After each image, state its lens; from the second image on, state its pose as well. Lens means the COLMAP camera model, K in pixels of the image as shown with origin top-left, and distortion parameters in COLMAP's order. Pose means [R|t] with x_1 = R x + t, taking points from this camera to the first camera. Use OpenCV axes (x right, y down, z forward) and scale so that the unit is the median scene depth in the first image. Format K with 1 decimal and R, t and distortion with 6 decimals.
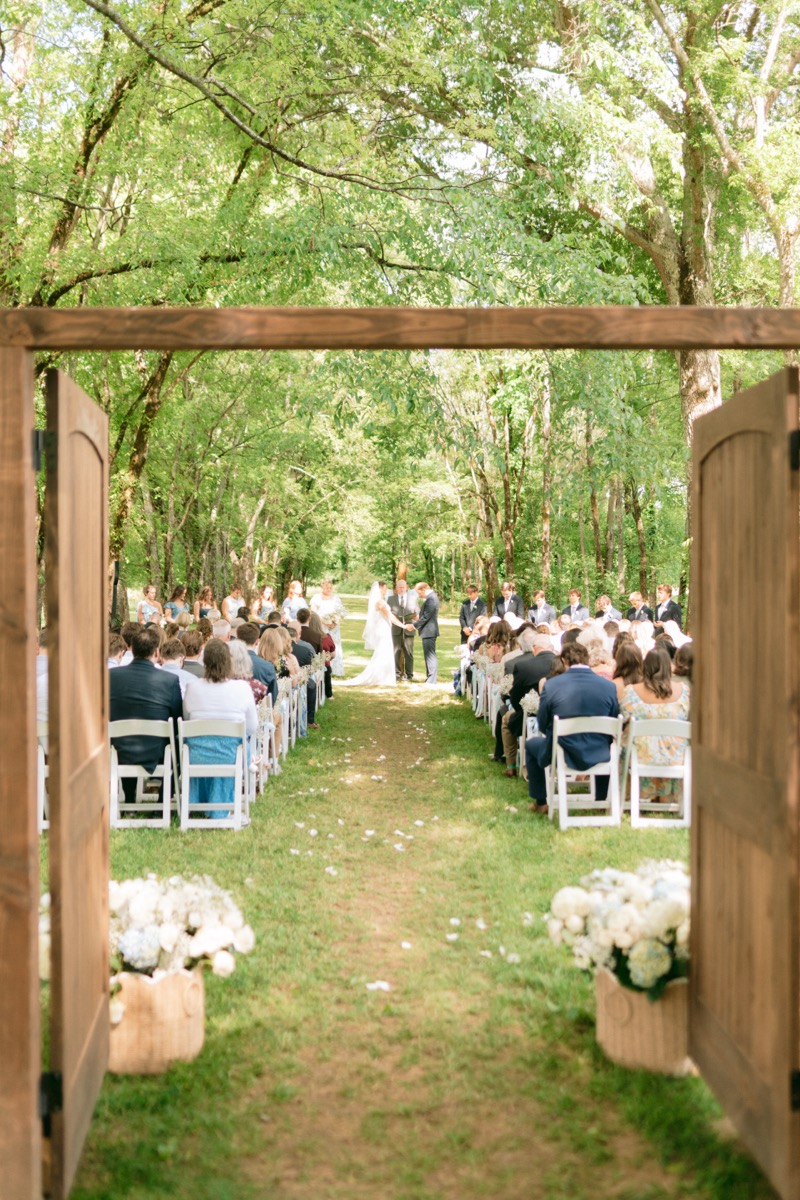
lens RADIAL K [[1198.7, 0, 396.5], [0, 1198.7, 601.4], [0, 0, 1]] dist [-0.044945, 0.000000]
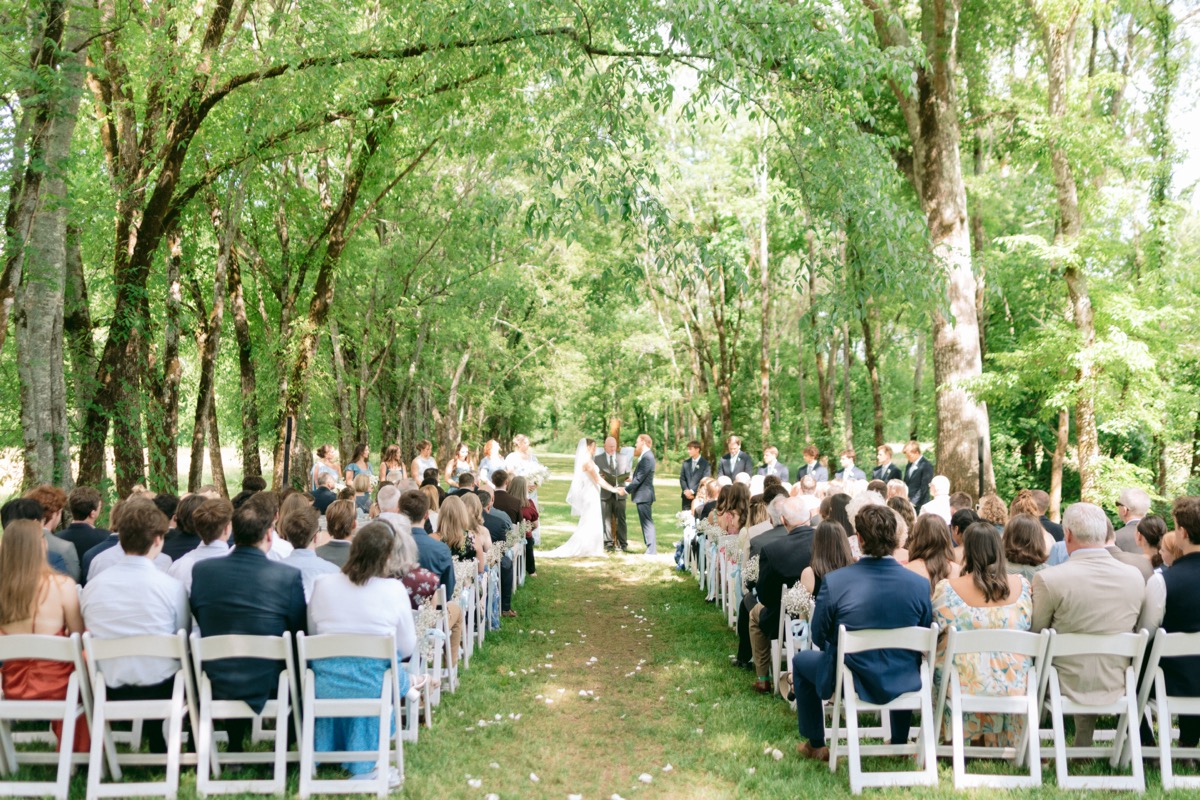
lens RADIAL K [[1198.7, 0, 600.5], [0, 1198.7, 403.6], [0, 0, 1]] dist [-0.044945, 0.000000]
pose [[0.999965, -0.006406, -0.005348, -0.001275], [0.006145, 0.998851, -0.047528, -0.000404], [0.005646, 0.047493, 0.998856, 0.145940]]
